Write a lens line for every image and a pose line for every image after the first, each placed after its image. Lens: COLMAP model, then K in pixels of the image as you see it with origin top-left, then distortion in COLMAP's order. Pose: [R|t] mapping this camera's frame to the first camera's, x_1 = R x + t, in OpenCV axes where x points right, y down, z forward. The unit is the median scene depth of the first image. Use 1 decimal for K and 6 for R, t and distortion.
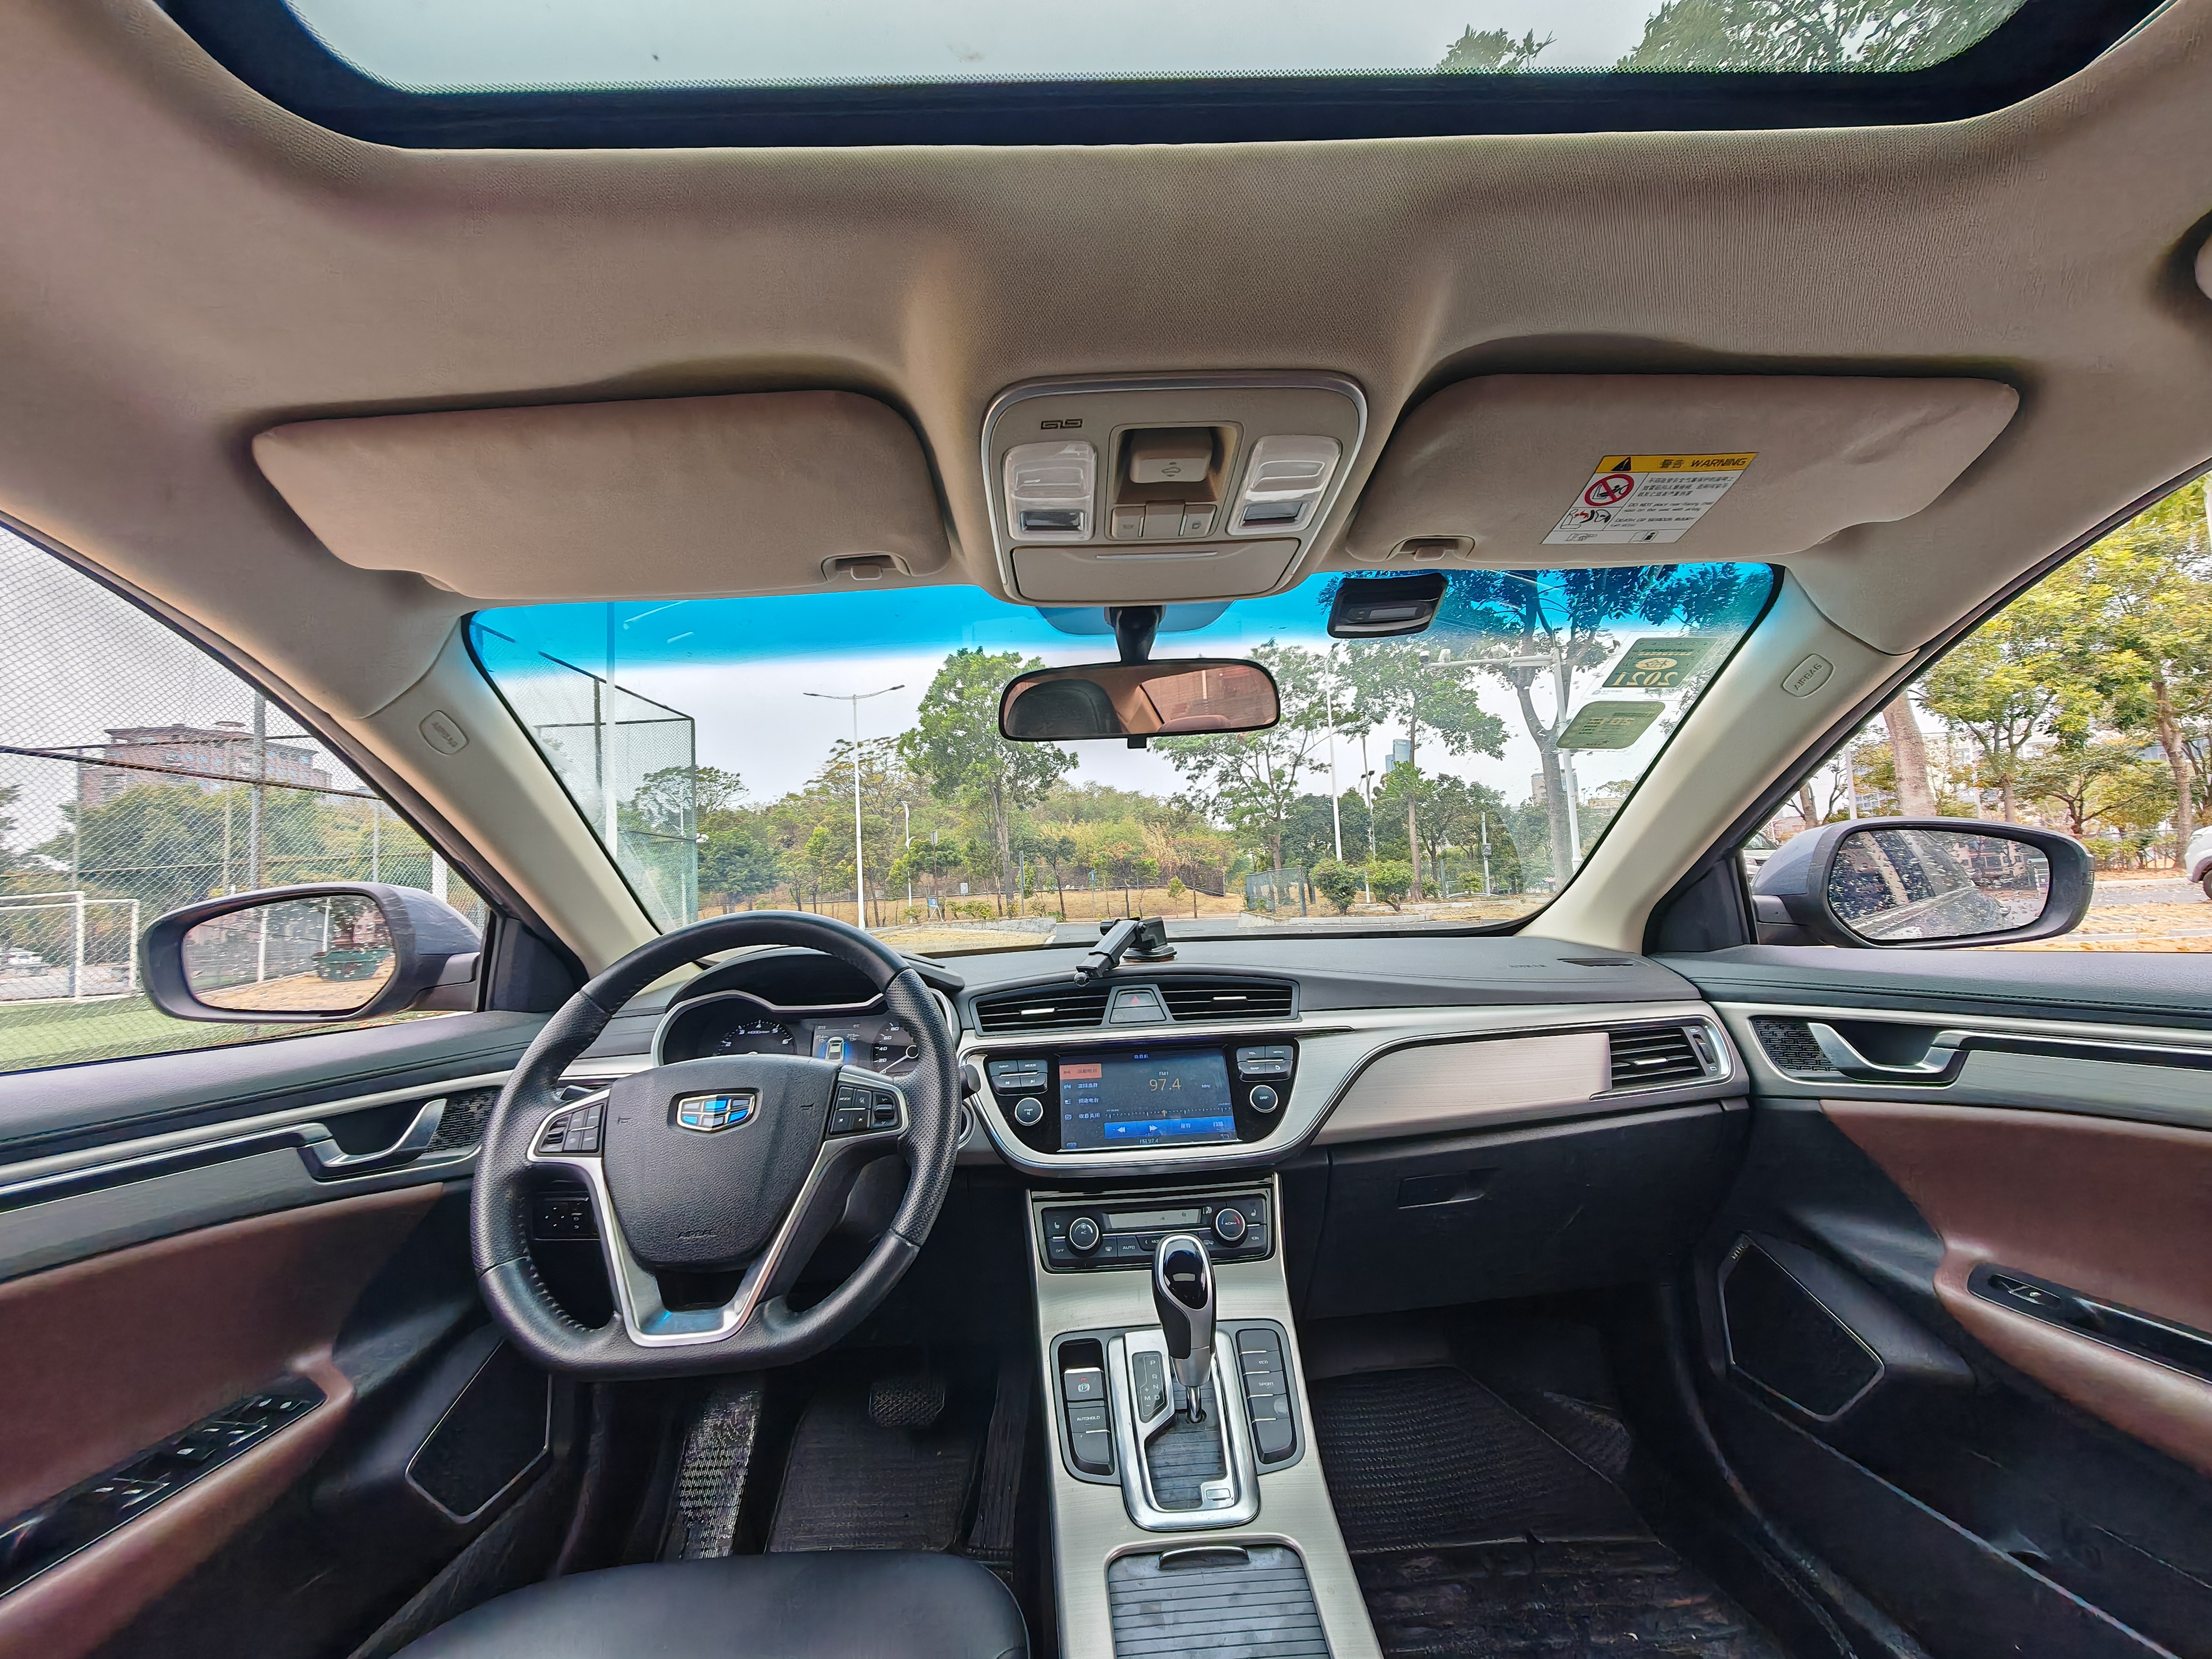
lens RADIAL K [[808.7, 0, 1102.6], [0, 808.7, 828.5], [0, 0, 1]] dist [-0.002599, 0.000538]
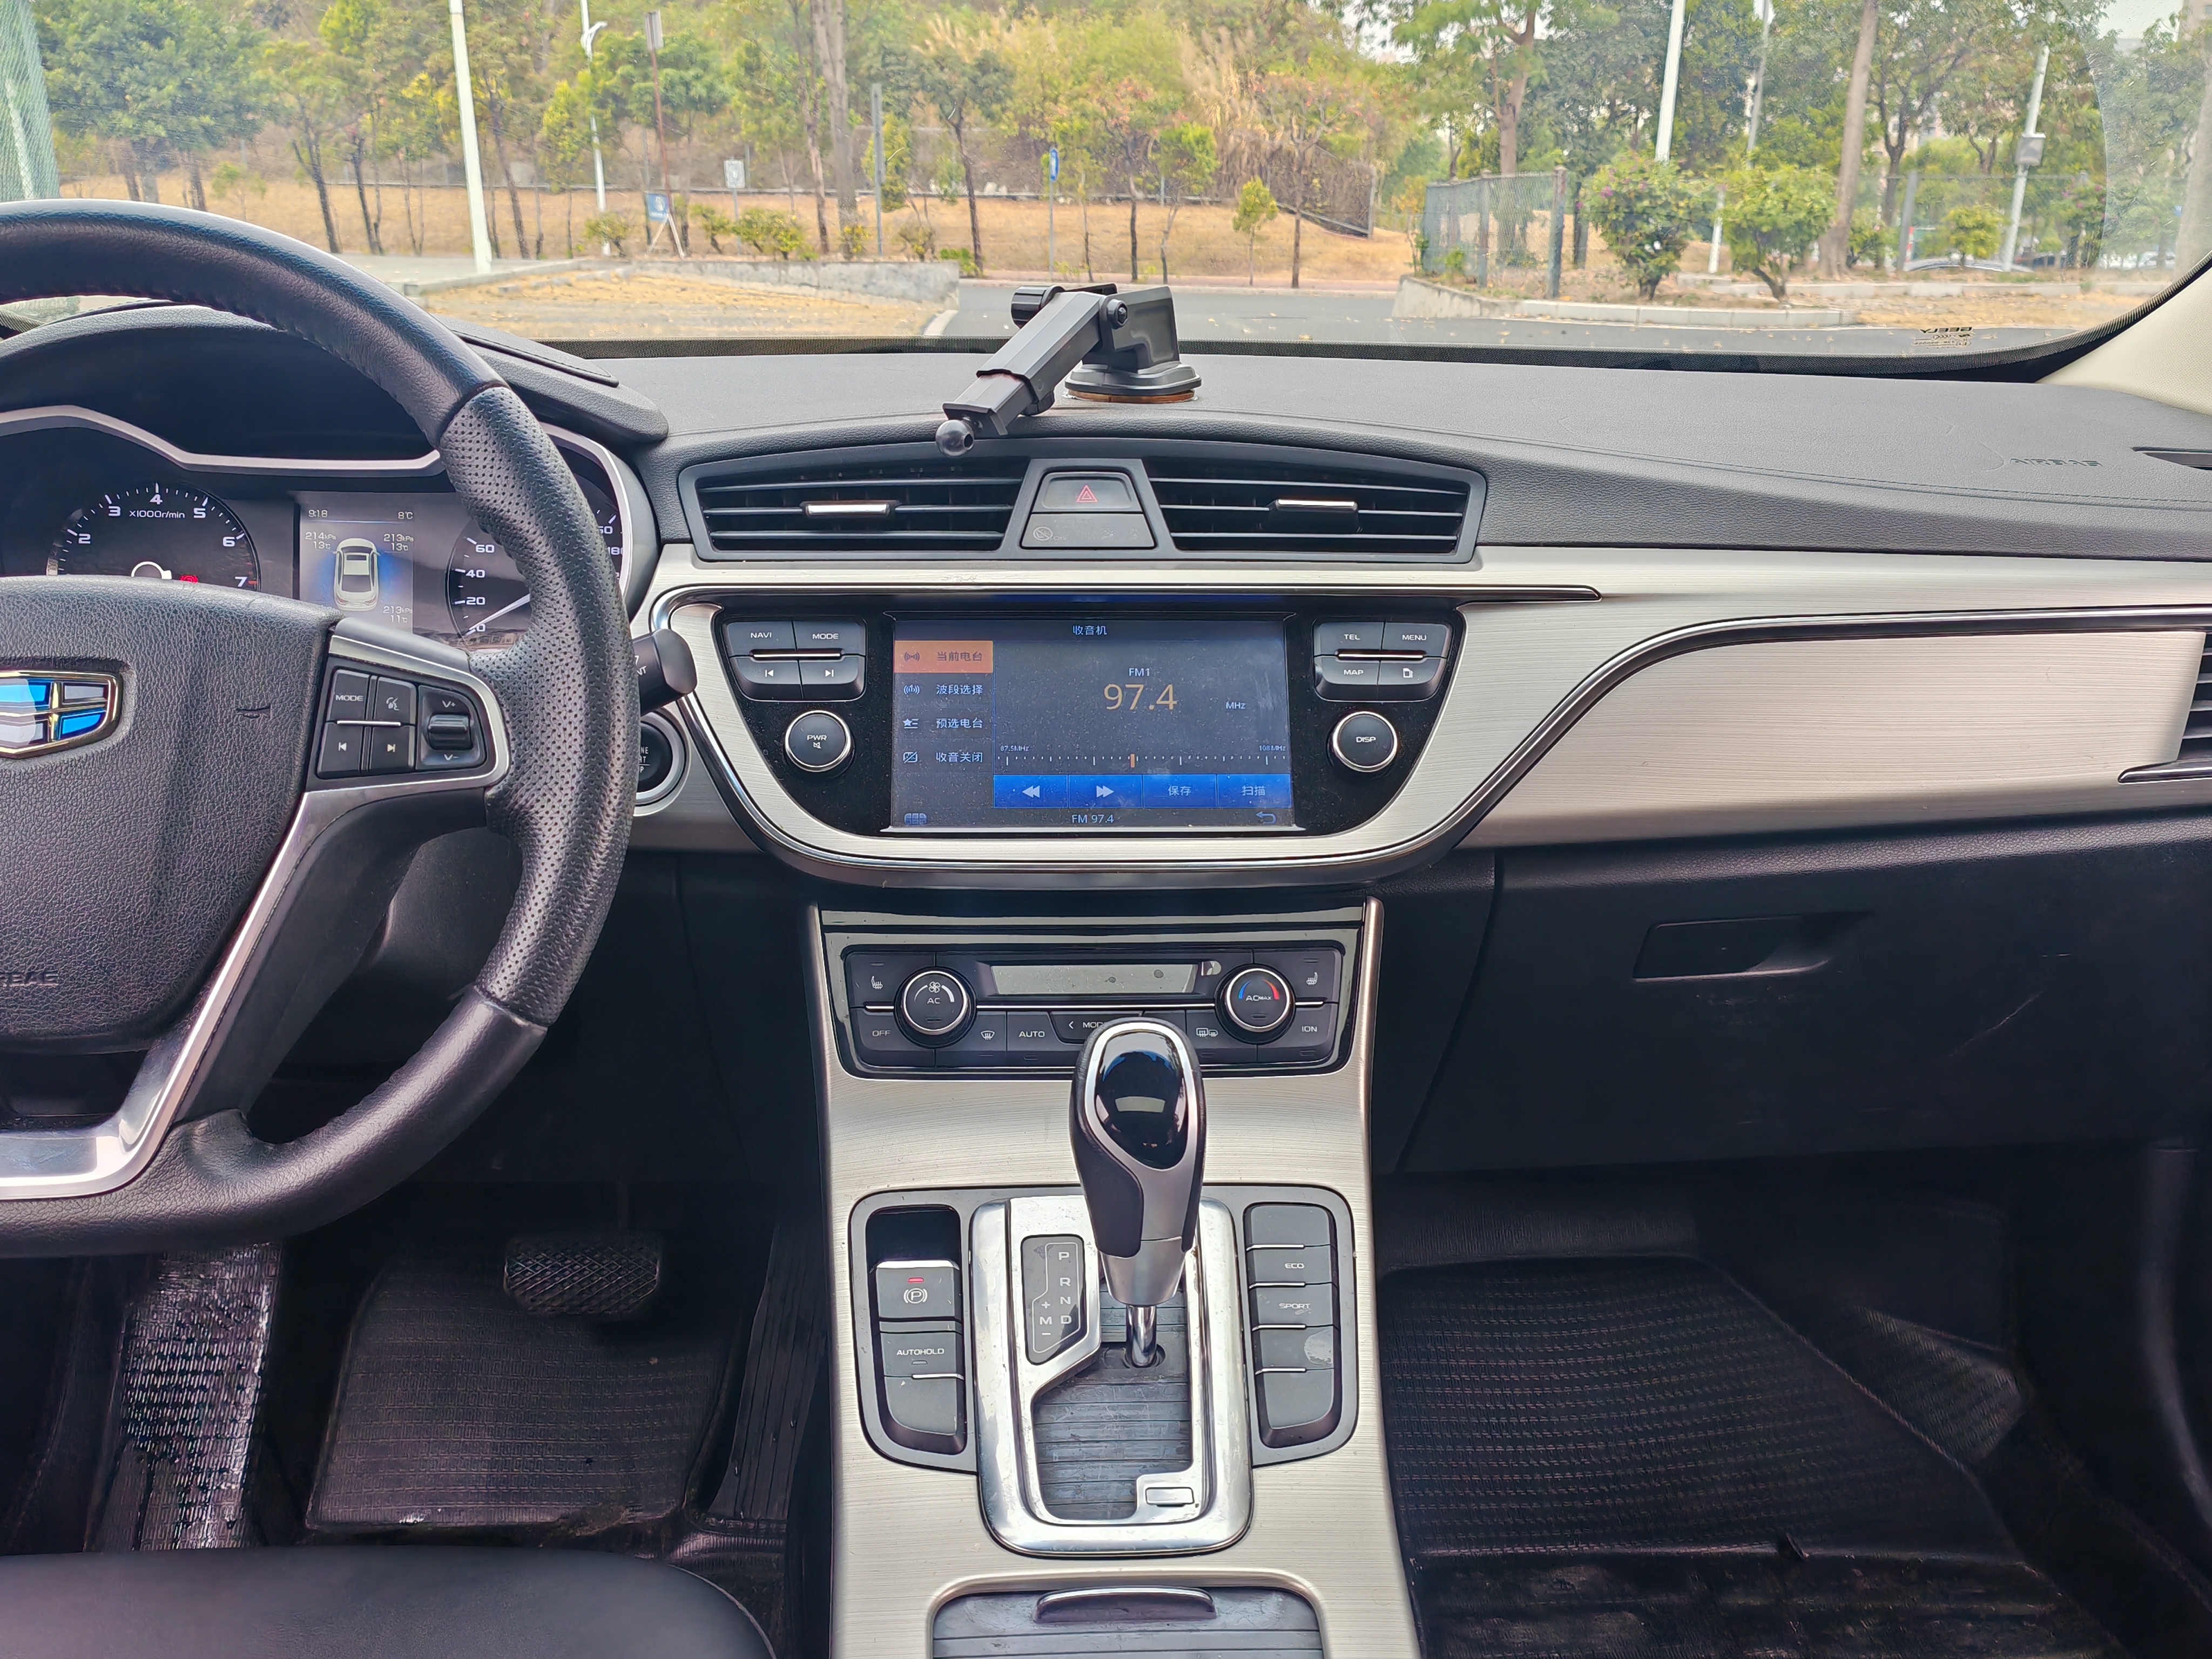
lens RADIAL K [[1859.2, 0, 1112.0], [0, 1859.2, 830.4], [0, 0, 1]] dist [0.076585, -0.060271]
pose [[0.998037, 0.051348, 0.035866, 0.028730], [-0.061250, 0.919847, 0.387466, 0.000841], [-0.013096, -0.388902, 0.921186, 0.061636]]
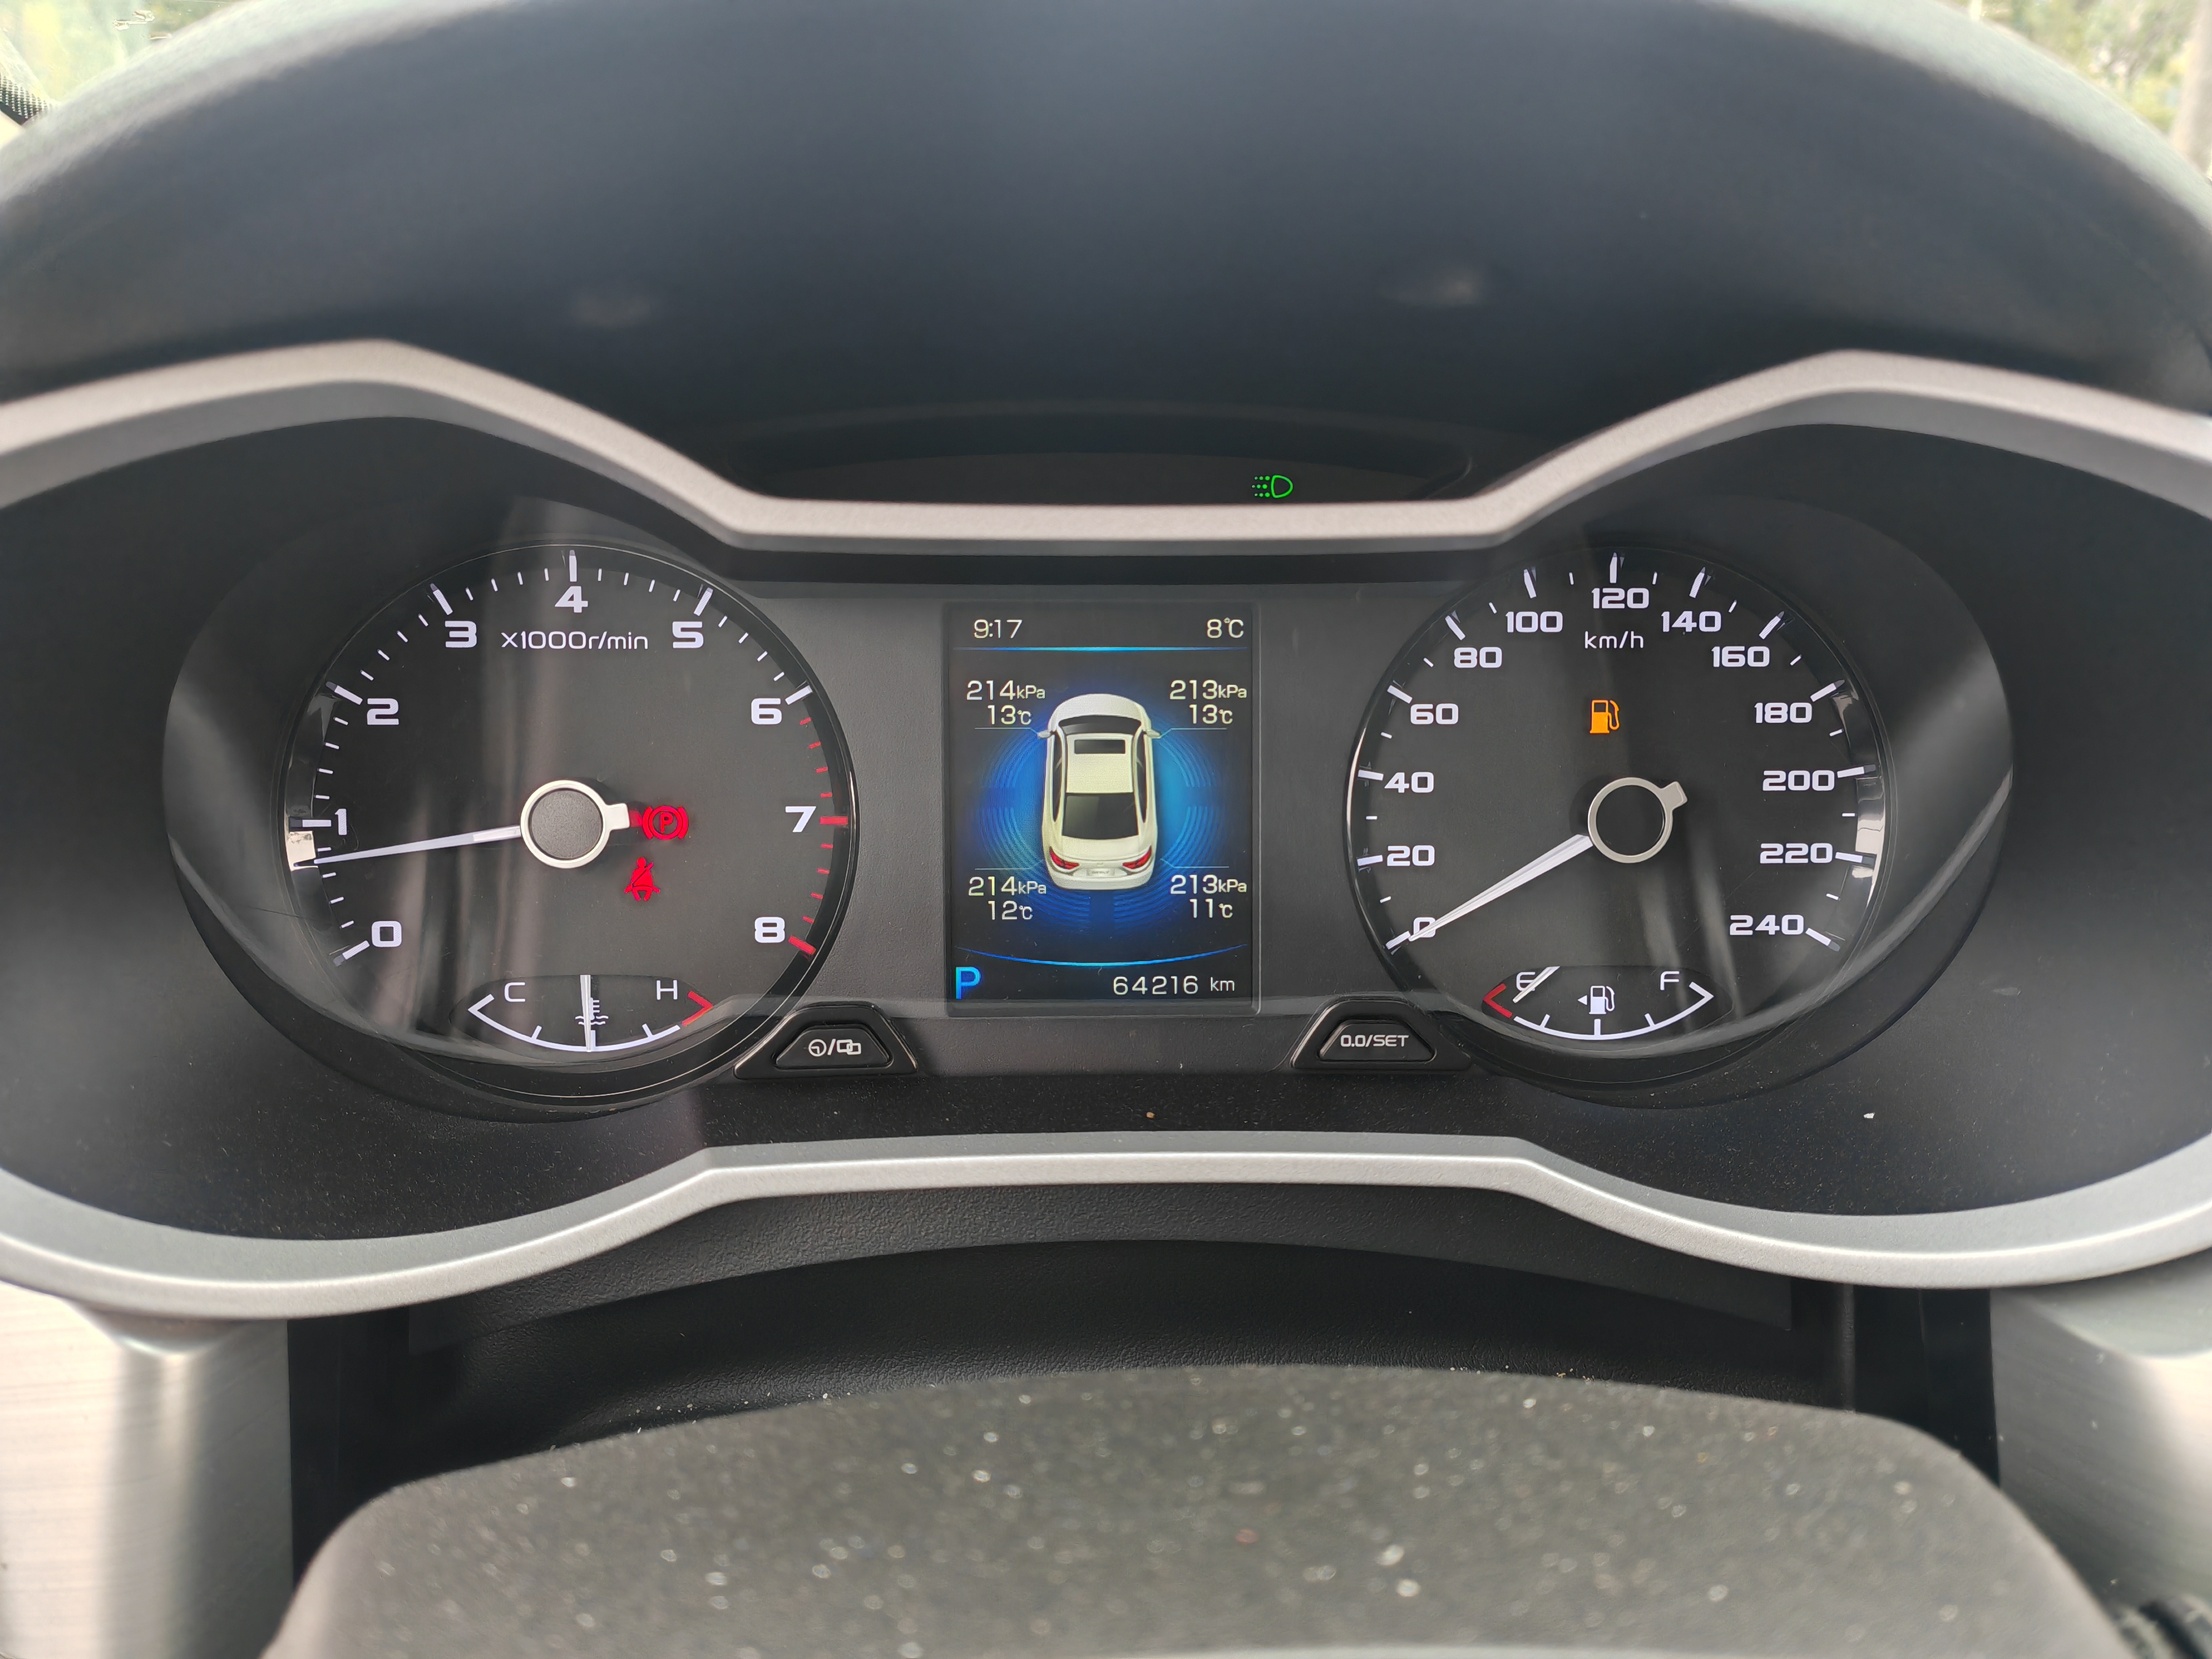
lens RADIAL K [[1616.6, 0, 1098.3], [0, 1616.6, 837.0], [0, 0, 1]] dist [0.041139, -0.000101]
pose [[0.998359, 0.039001, 0.041929, -0.368545], [-0.054034, 0.884042, 0.464273, 0.150790], [-0.018960, -0.465777, 0.884699, 0.773747]]
